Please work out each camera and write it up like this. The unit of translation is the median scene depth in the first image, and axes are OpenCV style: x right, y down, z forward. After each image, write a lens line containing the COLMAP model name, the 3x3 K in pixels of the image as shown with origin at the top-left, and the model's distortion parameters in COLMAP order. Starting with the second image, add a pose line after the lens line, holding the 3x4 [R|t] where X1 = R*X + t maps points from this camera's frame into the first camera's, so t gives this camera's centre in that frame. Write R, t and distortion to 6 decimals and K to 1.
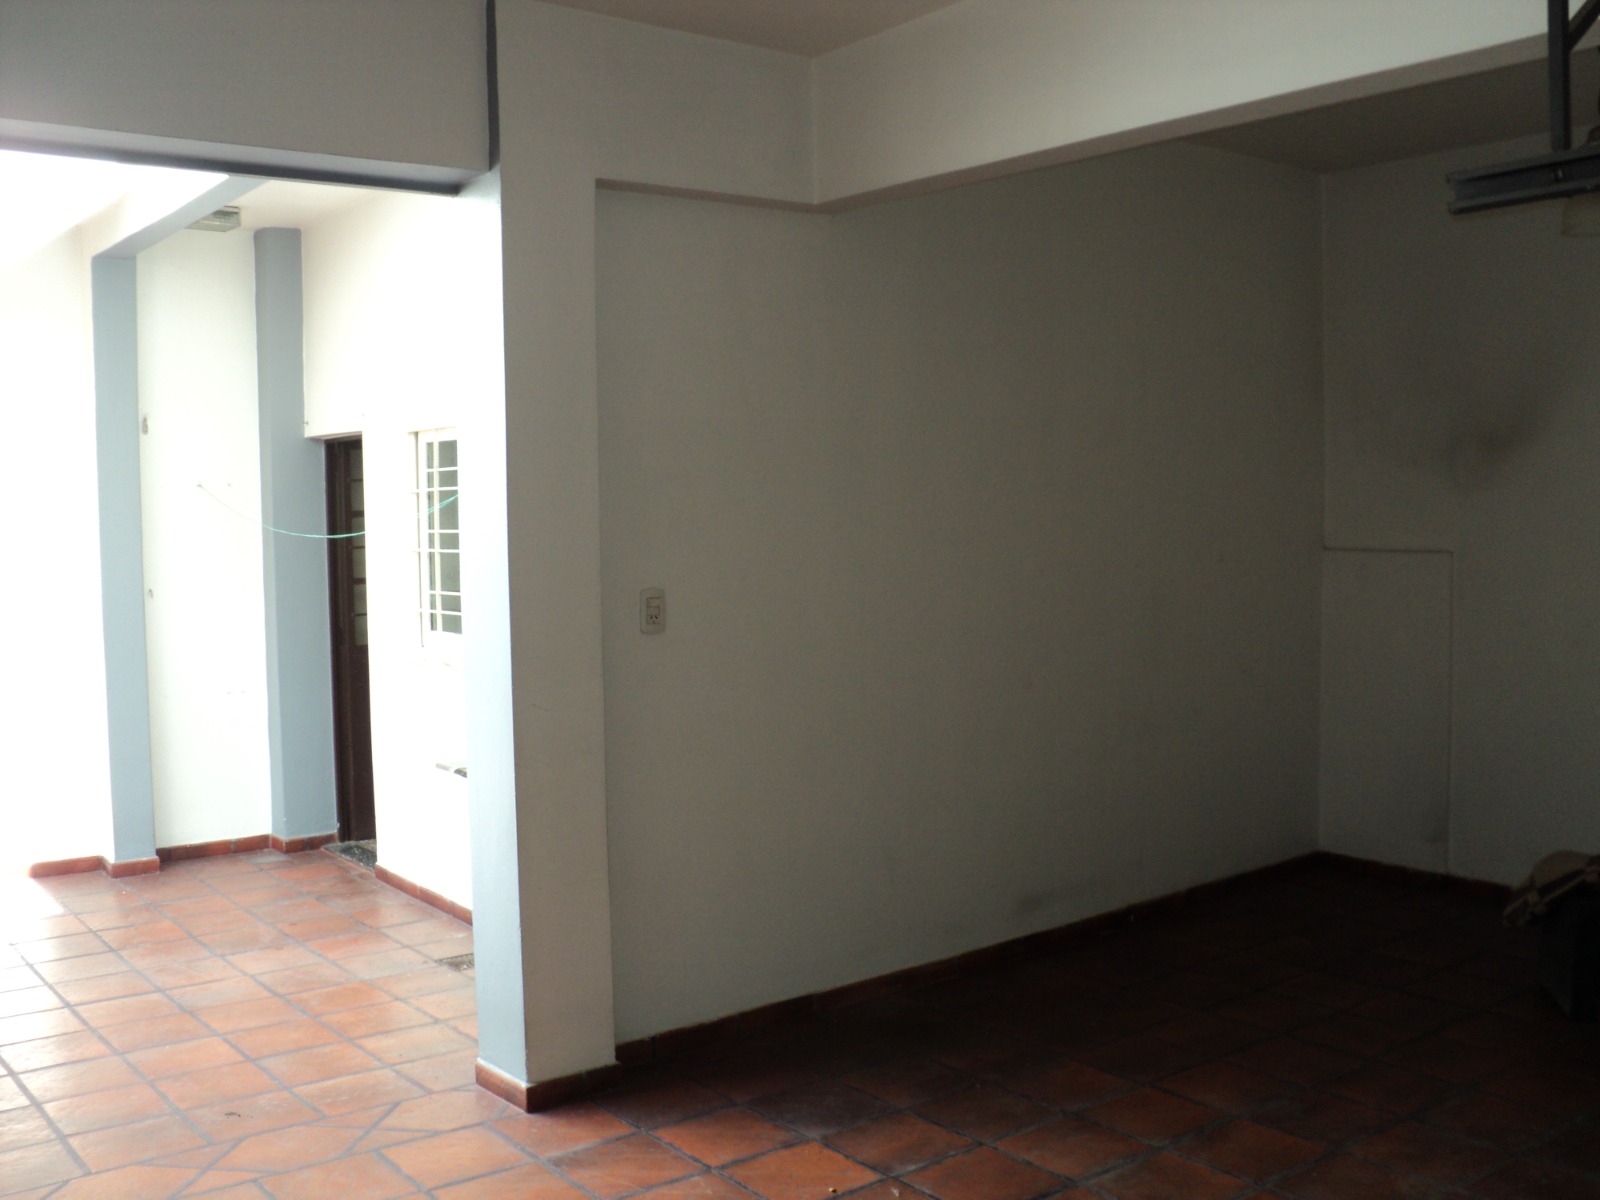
lens RADIAL K [[1594.3, 0, 801.2], [0, 1594.3, 653.5], [0, 0, 1]] dist [-0.195666, 0.182680]
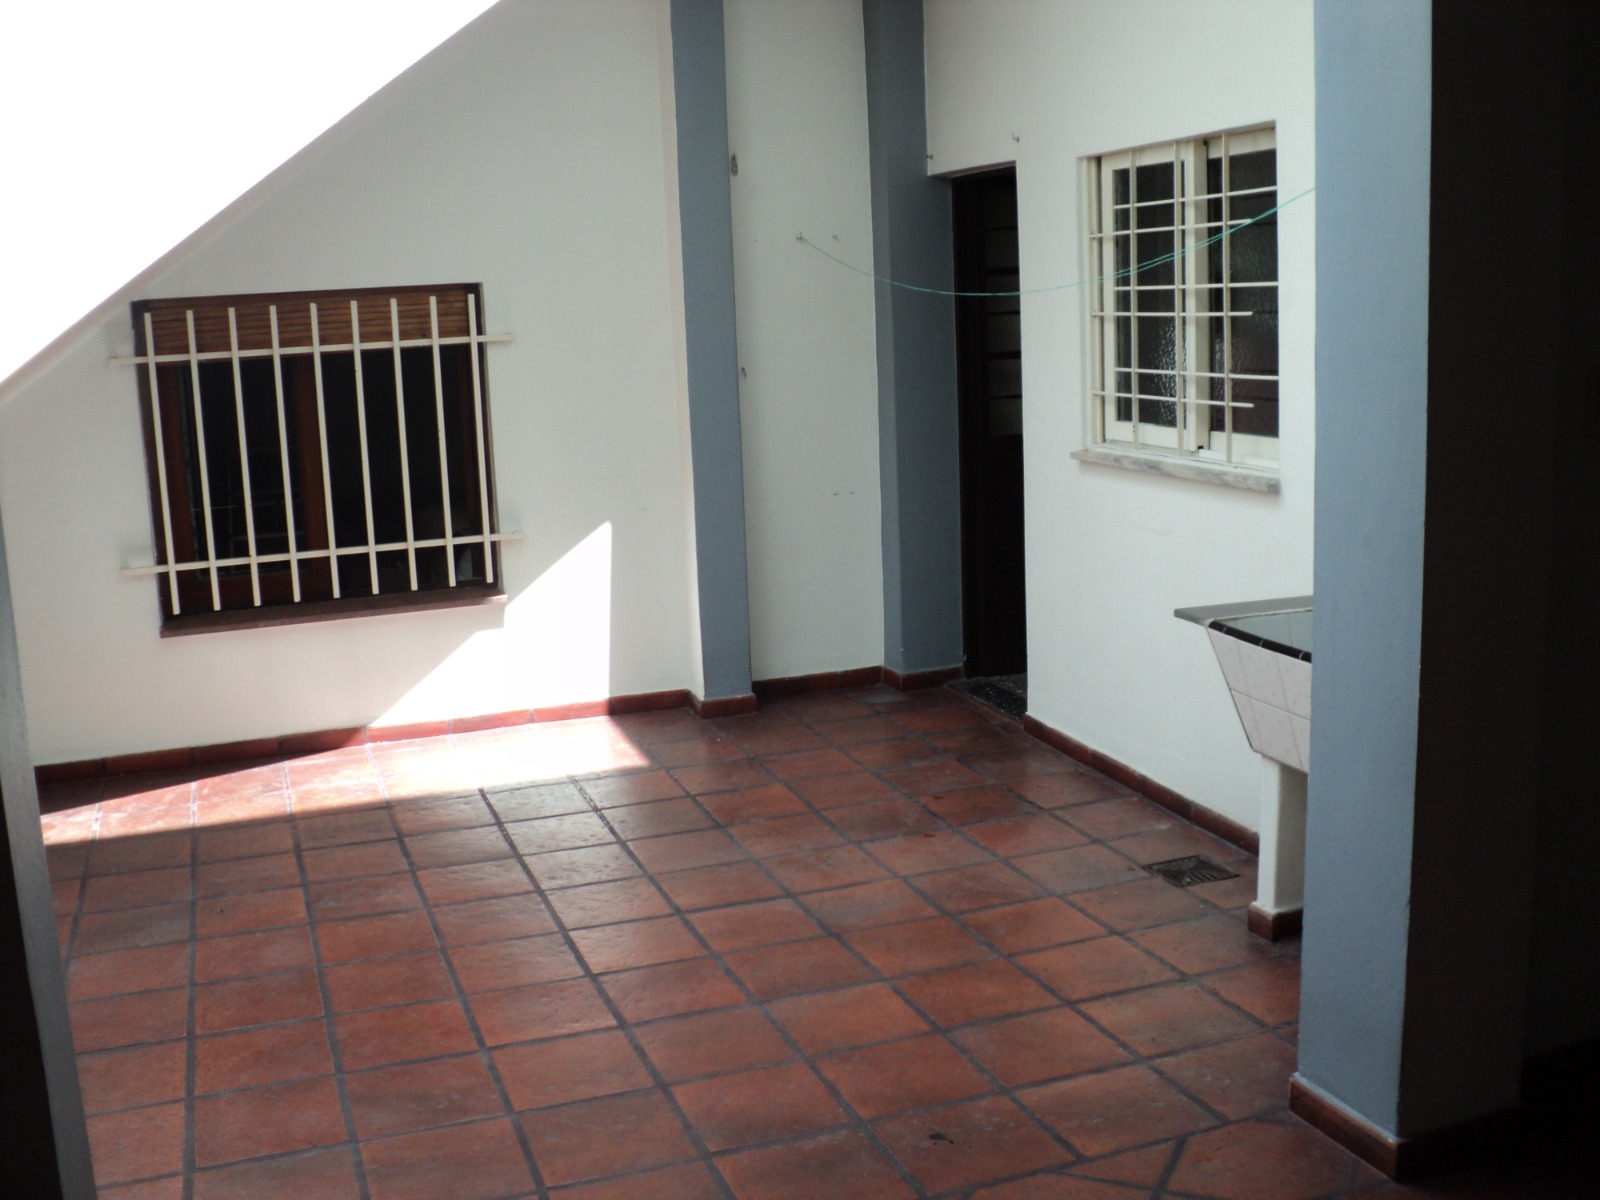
lens RADIAL K [[1647.4, 0, 800.0], [0, 1647.4, 600.0], [0, 0, 1]] dist [-0.133602, 0.003852]
pose [[0.949660, 0.031786, -0.311666, -0.149841], [0.000528, 0.994676, 0.103053, -0.011065], [0.313283, -0.098029, 0.944587, 0.225505]]
